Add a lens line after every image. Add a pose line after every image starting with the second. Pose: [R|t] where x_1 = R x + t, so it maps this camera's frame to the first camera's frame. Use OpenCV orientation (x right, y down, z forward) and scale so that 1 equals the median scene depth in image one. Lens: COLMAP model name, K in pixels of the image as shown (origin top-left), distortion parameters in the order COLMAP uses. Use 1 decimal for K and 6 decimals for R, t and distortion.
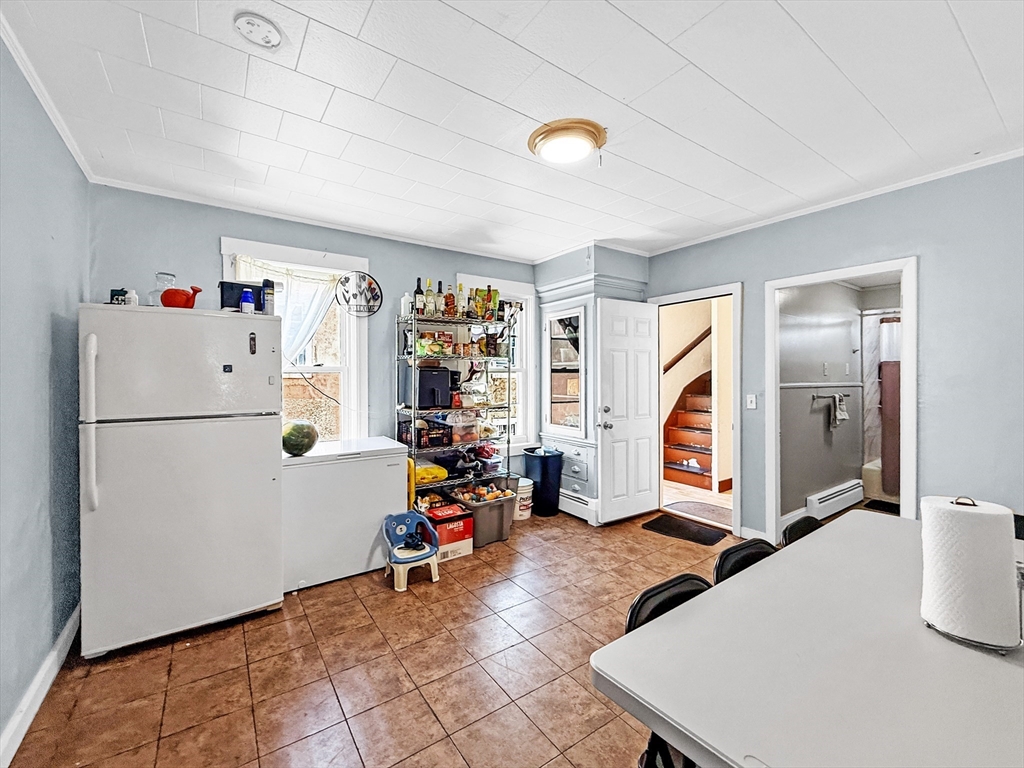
lens RADIAL K [[434.5, 0, 512.0], [0, 434.5, 384.0], [0, 0, 1]] dist [-0.000695, -0.000023]
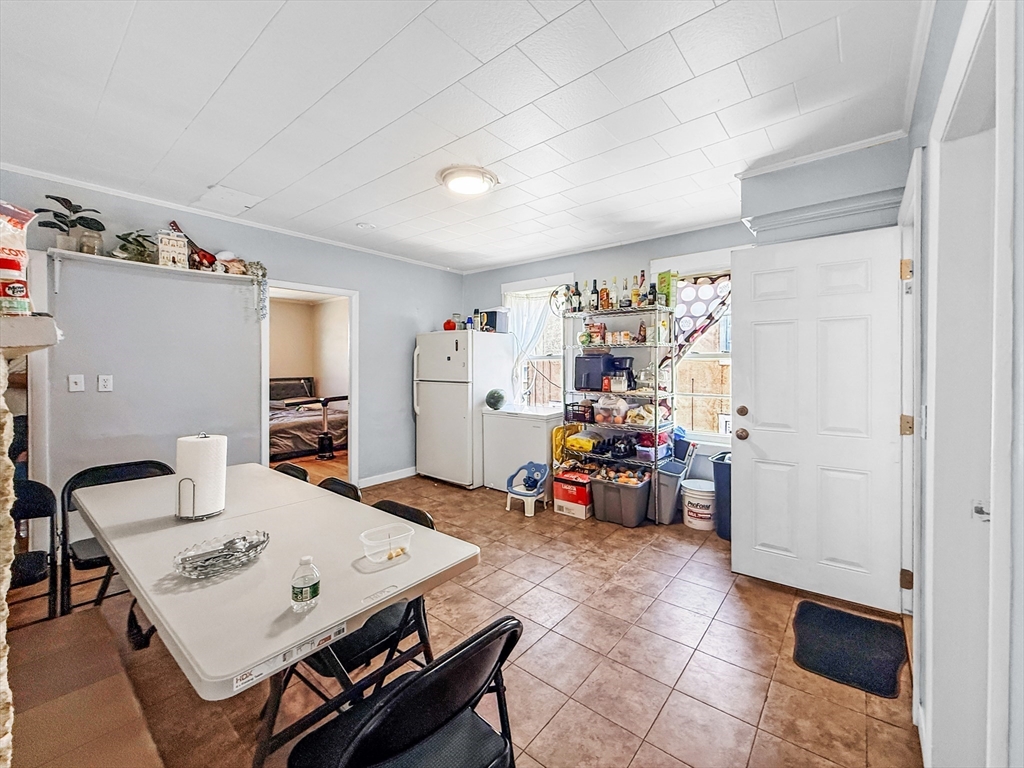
lens RADIAL K [[414.5, 0, 515.5], [0, 414.5, 378.2], [0, 0, 1]] dist [0.000003, -0.000020]
pose [[0.271070, 0.038403, -0.961793, 0.867075], [-0.018565, 0.999227, 0.034666, -0.011495], [0.962381, 0.008459, 0.271573, 0.520089]]
